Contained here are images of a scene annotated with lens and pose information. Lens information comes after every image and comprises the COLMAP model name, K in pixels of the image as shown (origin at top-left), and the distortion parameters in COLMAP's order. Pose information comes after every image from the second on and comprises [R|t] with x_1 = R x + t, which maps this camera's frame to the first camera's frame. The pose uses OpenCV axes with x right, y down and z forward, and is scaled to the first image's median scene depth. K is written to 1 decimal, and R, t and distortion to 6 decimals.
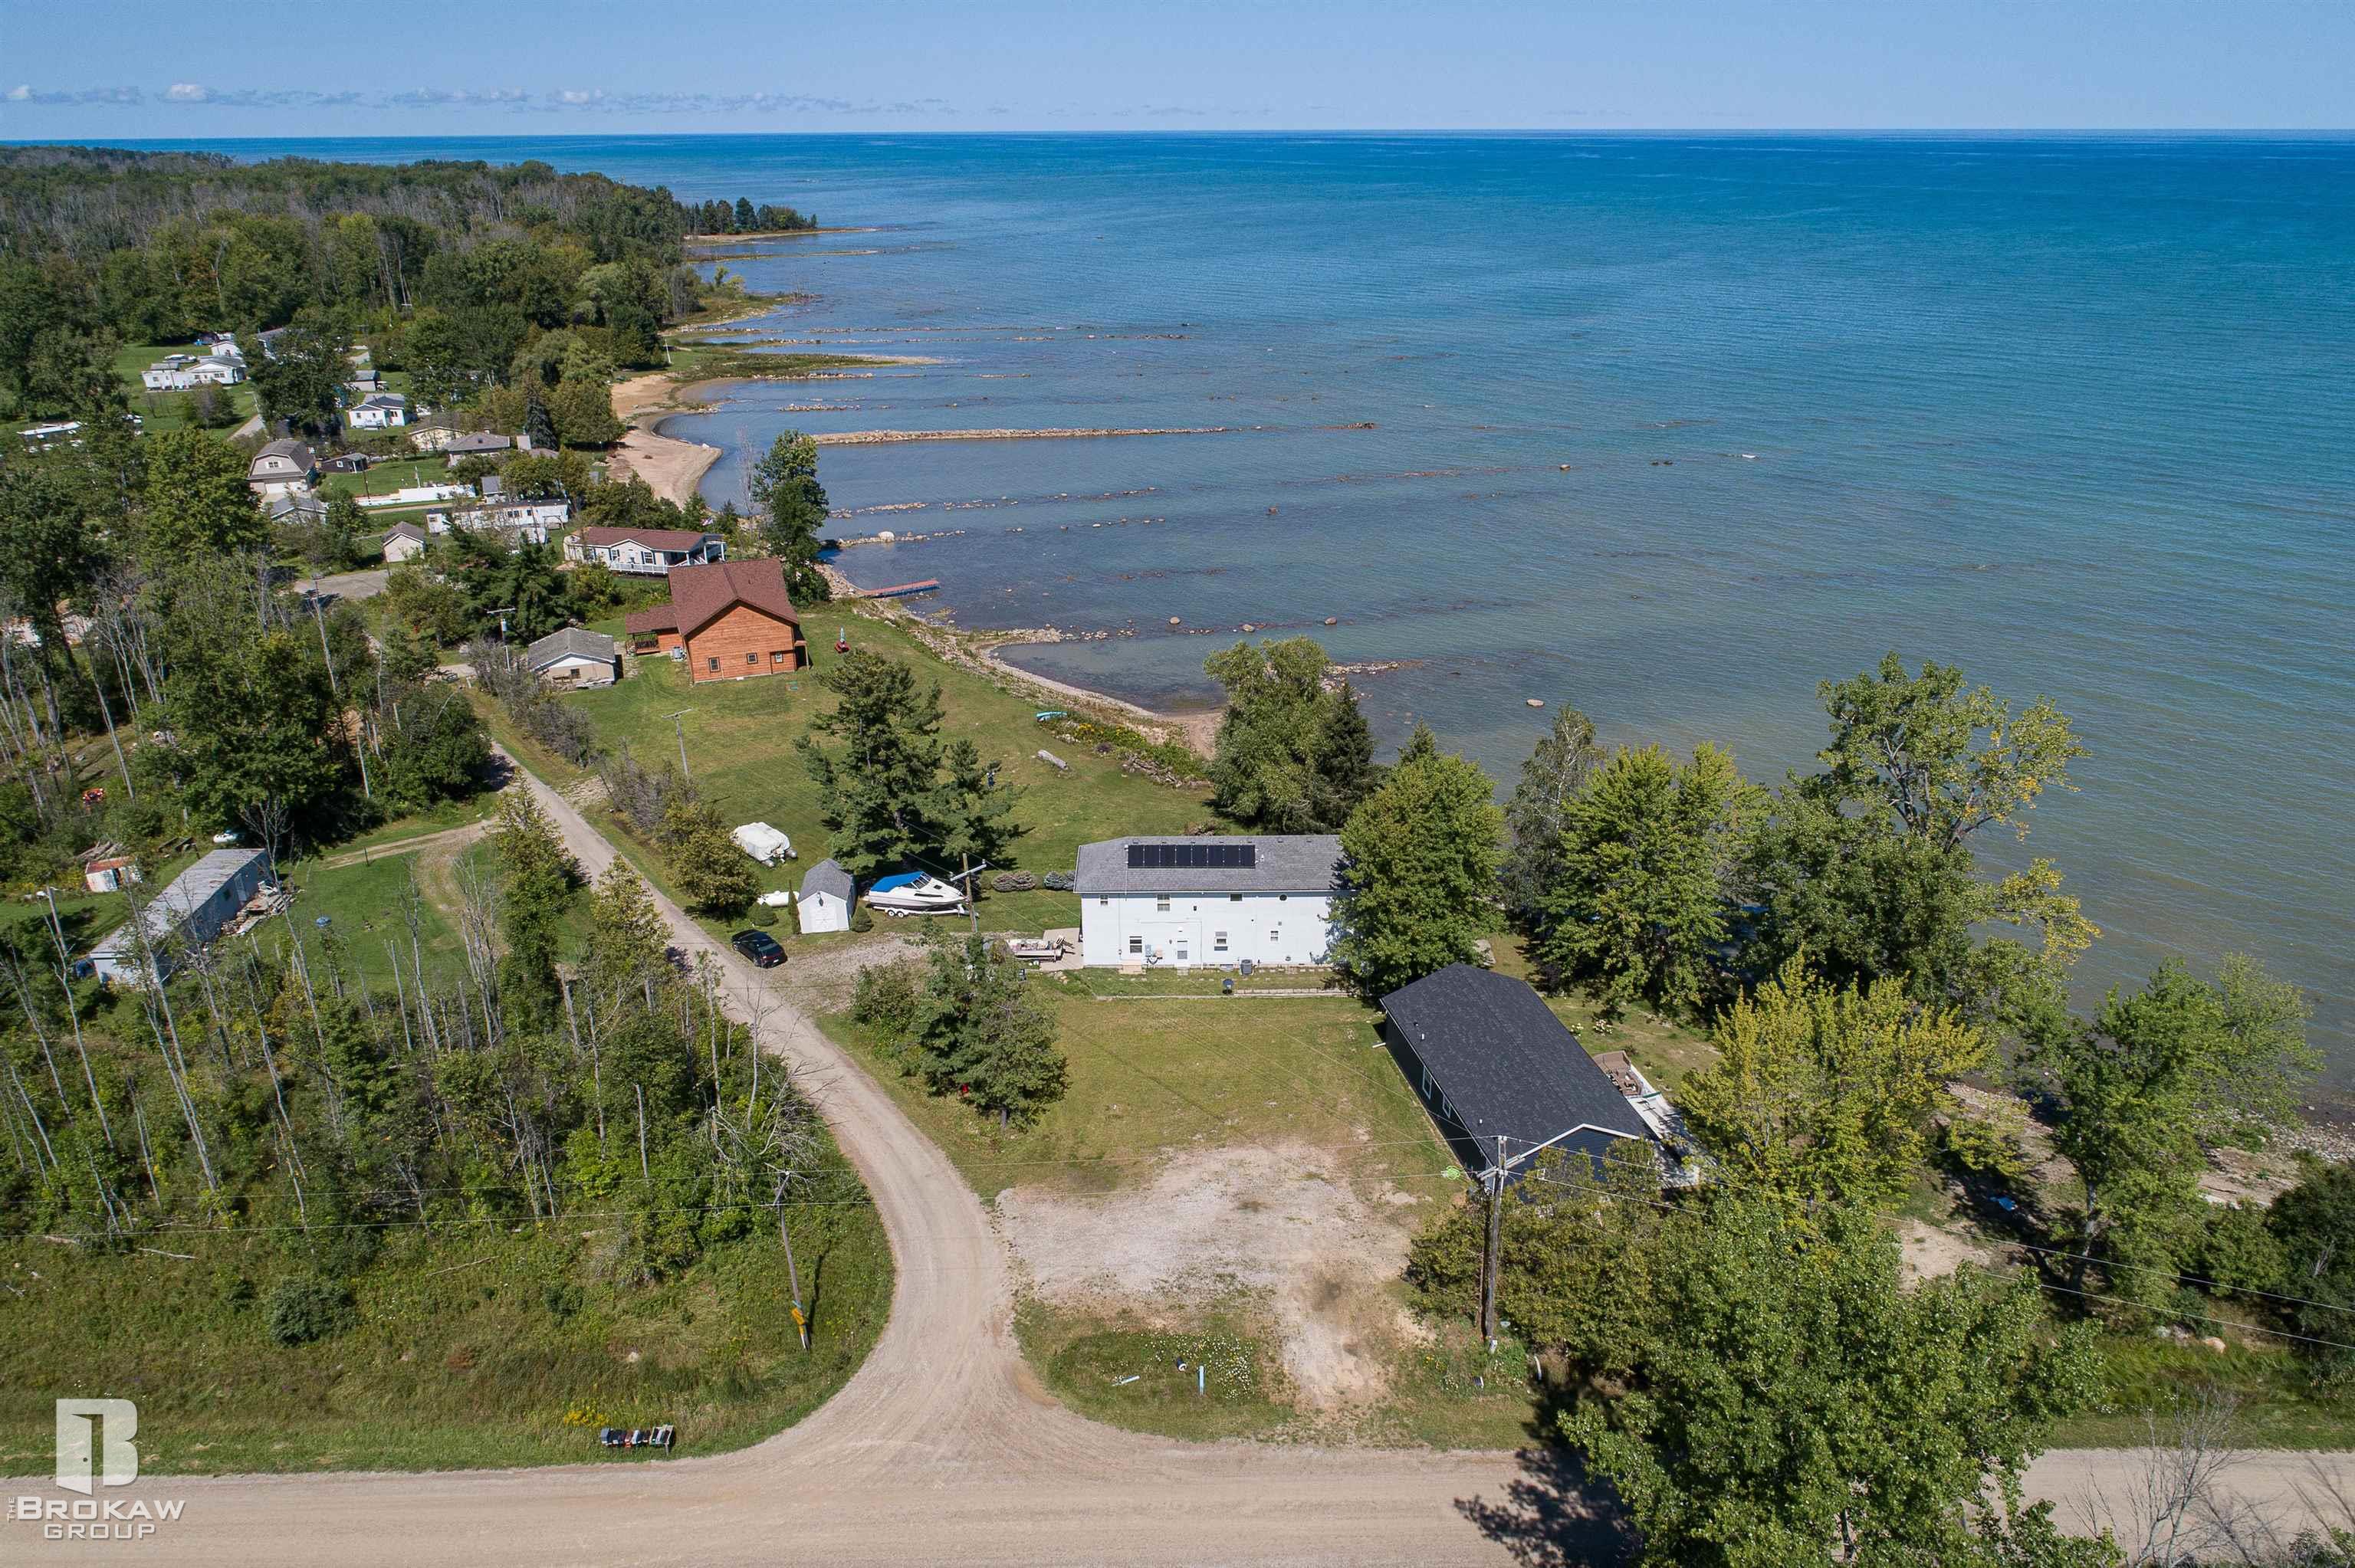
lens RADIAL K [[1646.6, 0, 1177.5], [0, 1646.6, 784.0], [0, 0, 1]] dist [-0.004696, -0.000061]
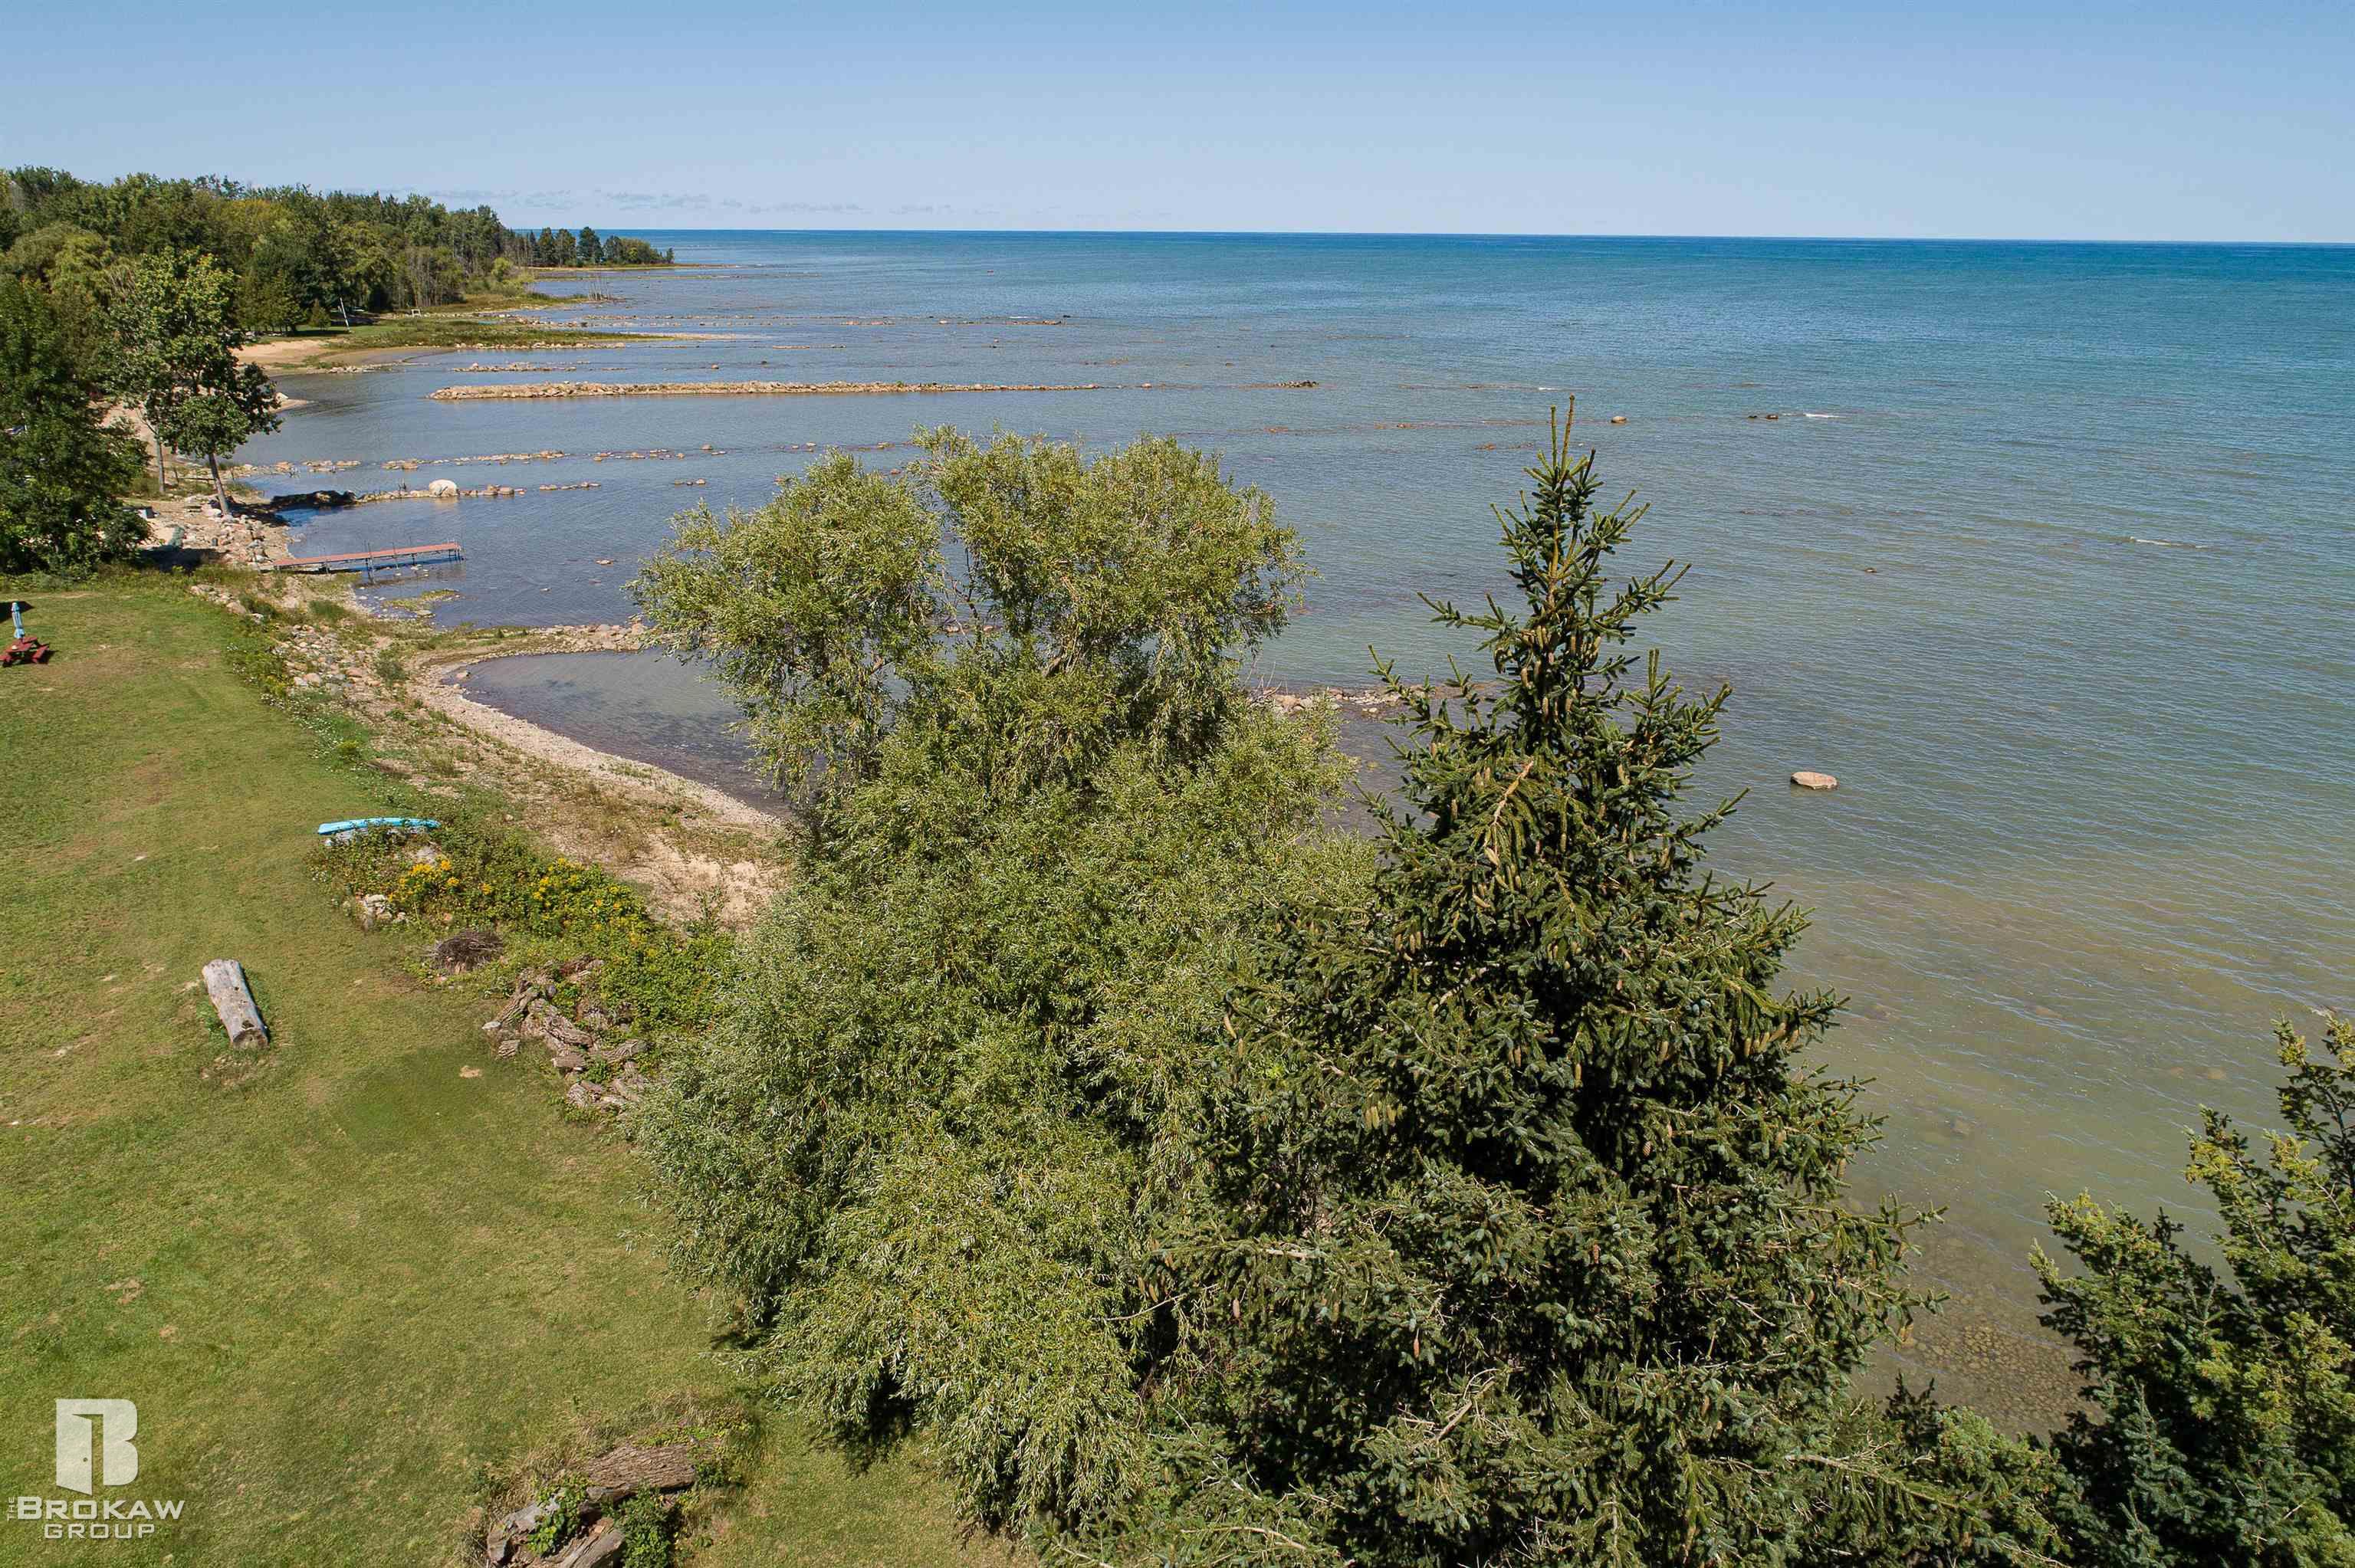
lens RADIAL K [[1646.6, 0, 1177.5], [0, 1646.6, 784.0], [0, 0, 1]] dist [-0.004696, -0.000061]
pose [[0.998894, -0.006995, 0.046495, 0.049220], [0.009532, 0.998465, -0.054560, -0.026246], [-0.046042, 0.054943, 0.997427, 0.567462]]
